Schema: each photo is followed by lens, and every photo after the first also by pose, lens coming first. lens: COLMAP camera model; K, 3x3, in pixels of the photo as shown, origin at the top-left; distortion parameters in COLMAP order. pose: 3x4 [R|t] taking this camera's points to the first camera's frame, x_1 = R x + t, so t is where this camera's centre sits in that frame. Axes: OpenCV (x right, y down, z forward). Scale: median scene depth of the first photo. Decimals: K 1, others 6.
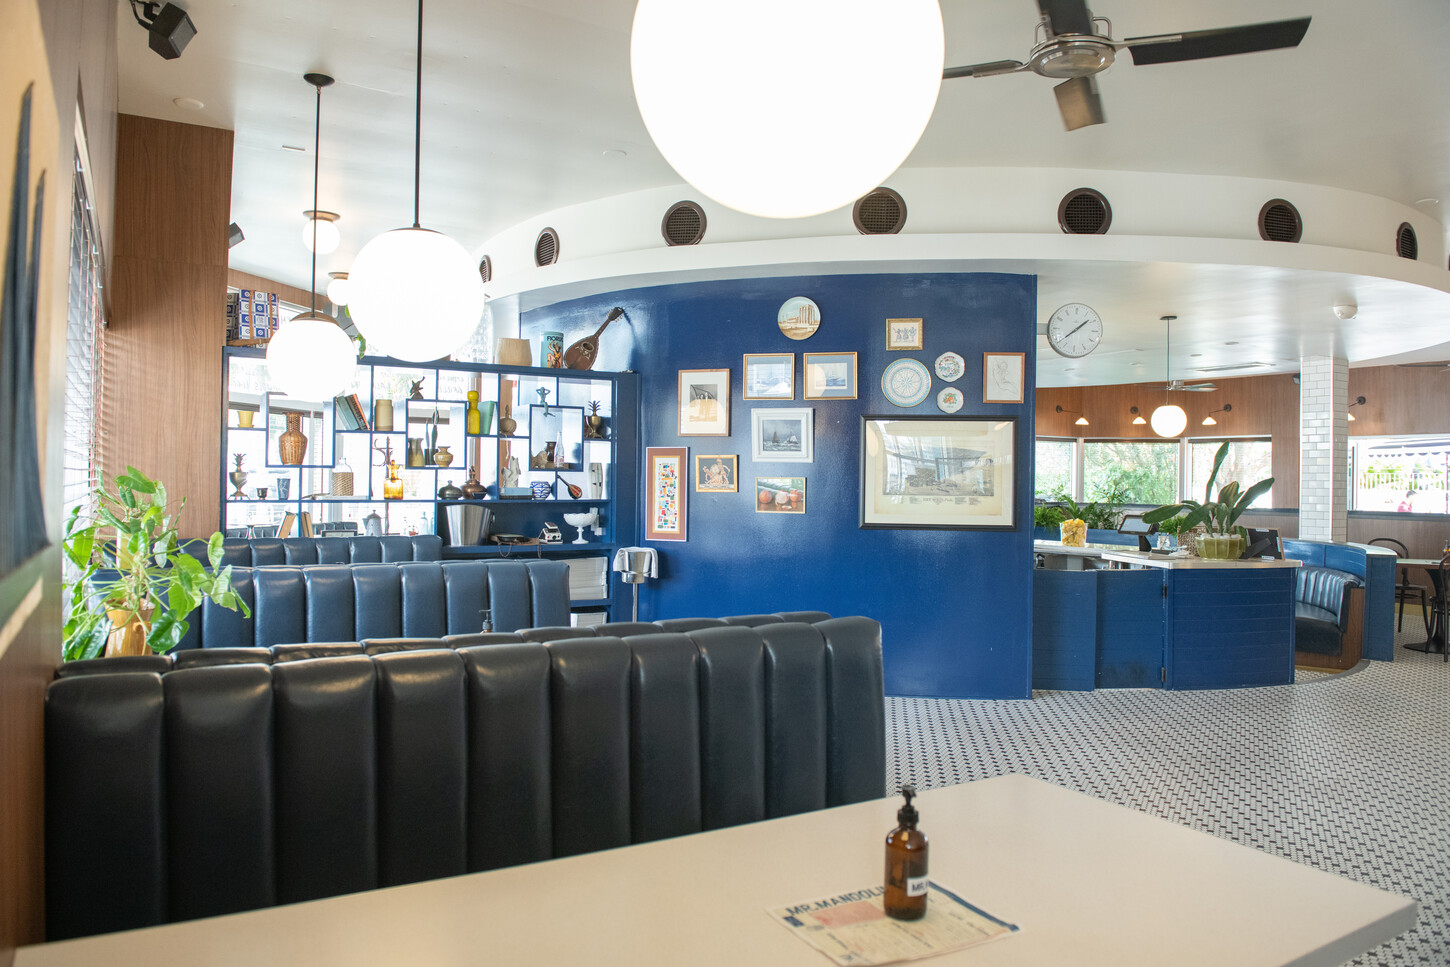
lens RADIAL K [[993.8, 0, 732.0], [0, 993.8, 474.2], [0, 0, 1]] dist [-0.050468, -0.003509]
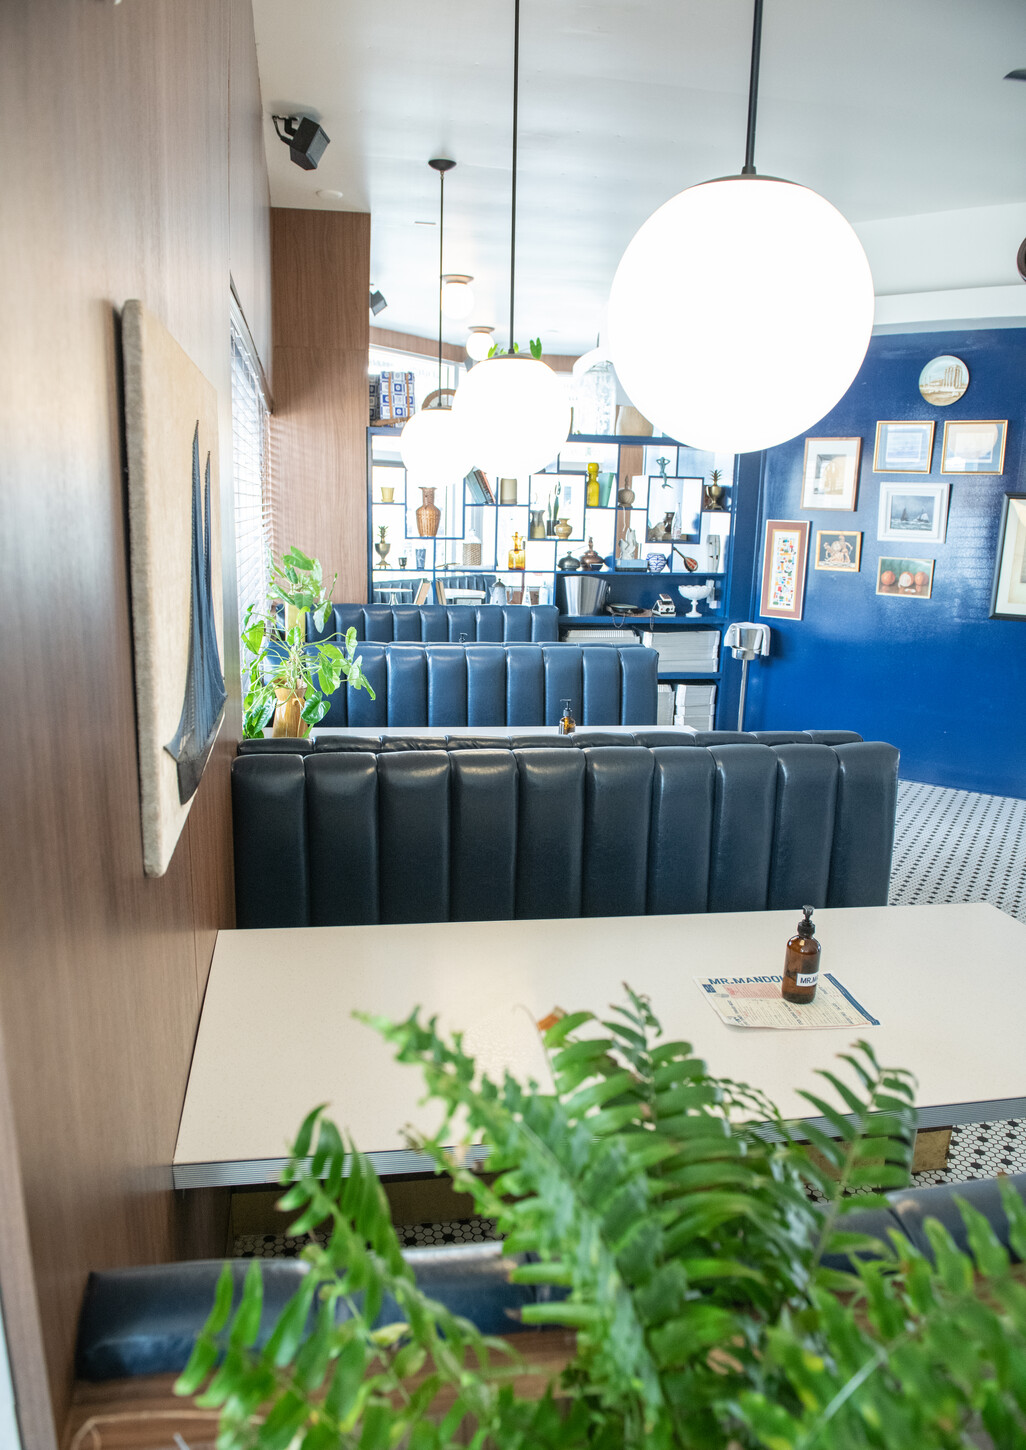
lens RADIAL K [[1051.9, 0, 503.4], [0, 1051.9, 768.1], [0, 0, 1]] dist [-0.047107, -0.011187]
pose [[0.931647, 0.097697, -0.349983, 0.062771], [-0.010148, 0.969797, 0.243702, -0.043793], [0.363222, -0.223492, 0.904500, -0.079224]]
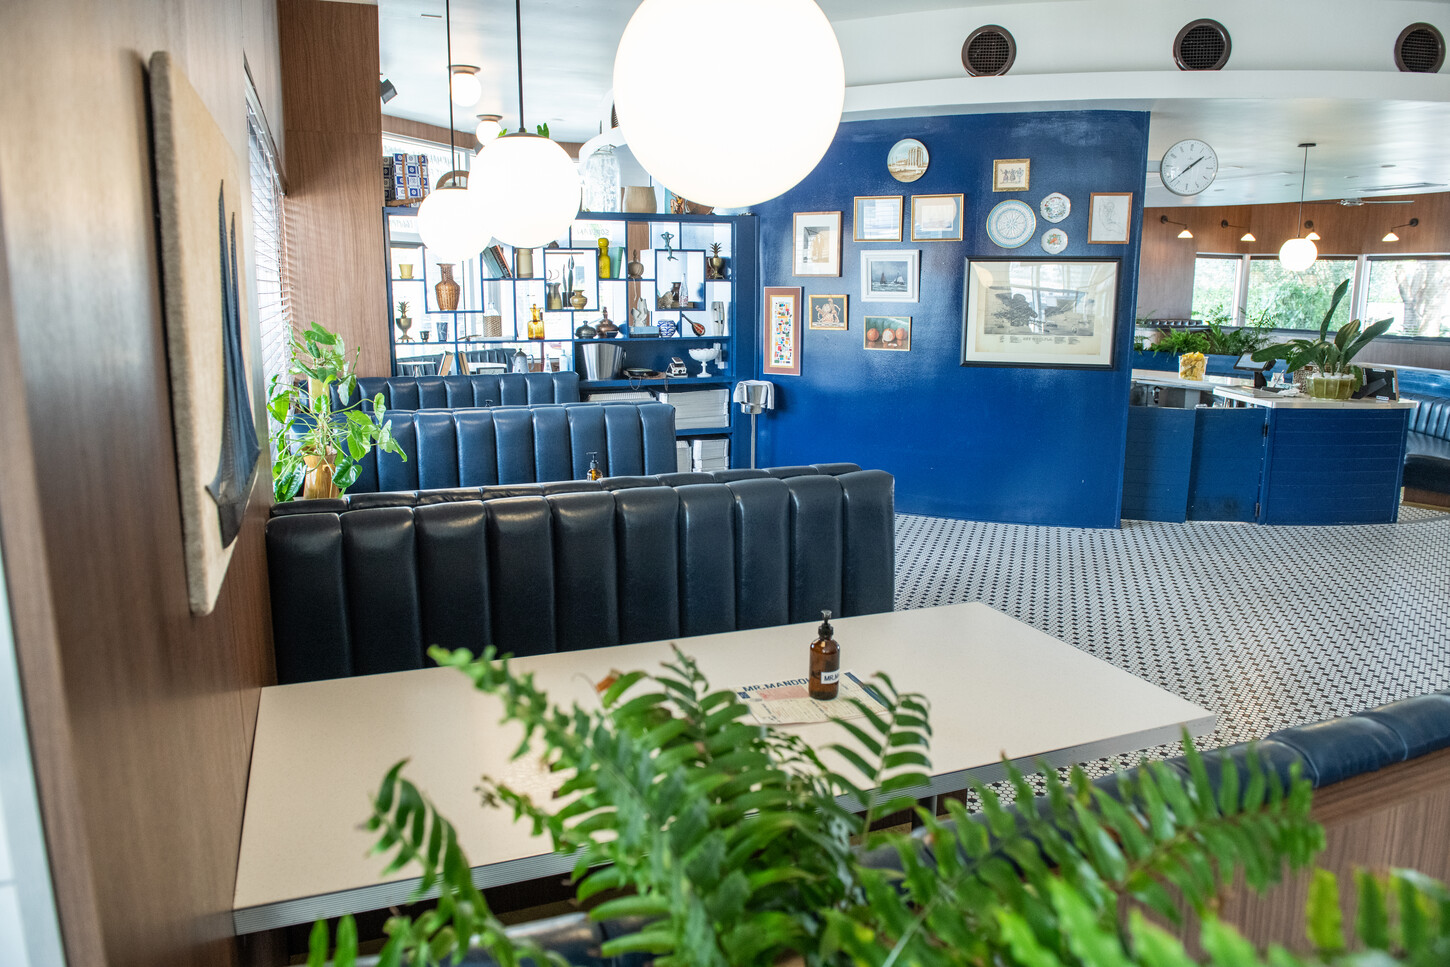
lens RADIAL K [[993.8, 0, 730.3], [0, 993.8, 475.7], [0, 0, 1]] dist [-0.050468, -0.003509]
pose [[0.986523, 0.021646, -0.162187, 0.063392], [0.009717, 0.981712, 0.190126, -0.035224], [0.163336, -0.189140, 0.968270, -0.088522]]
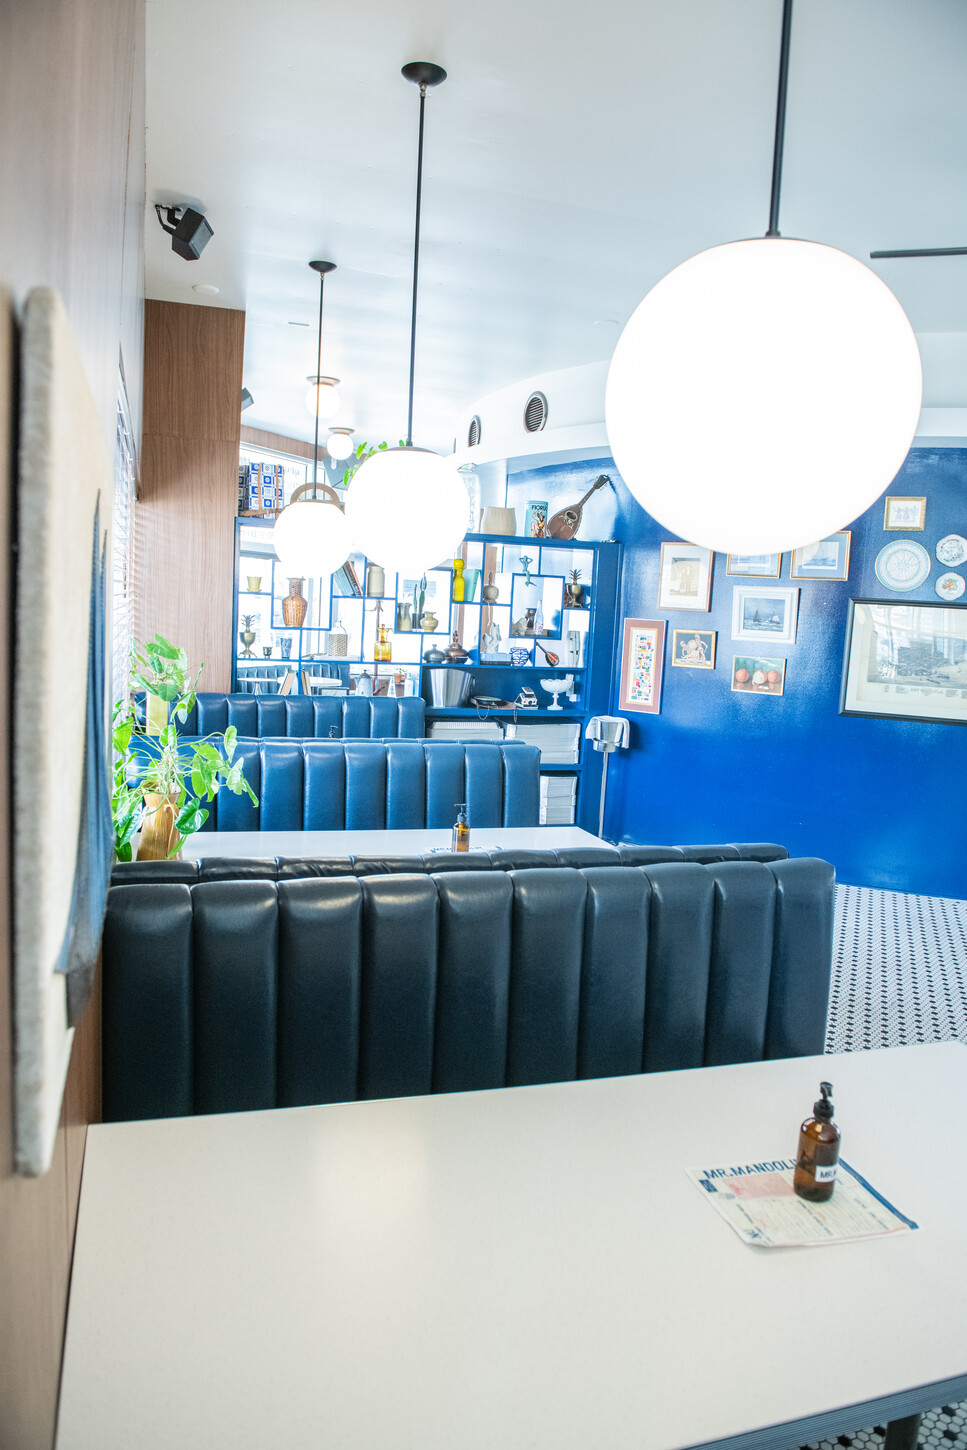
lens RADIAL K [[993.8, 0, 475.6], [0, 993.8, 722.8], [0, 0, 1]] dist [-0.050468, -0.003509]
pose [[0.970918, 0.065820, -0.230188, 0.006271], [-0.038071, 0.991679, 0.122977, -0.045401], [0.236366, -0.110637, 0.965345, -0.019858]]
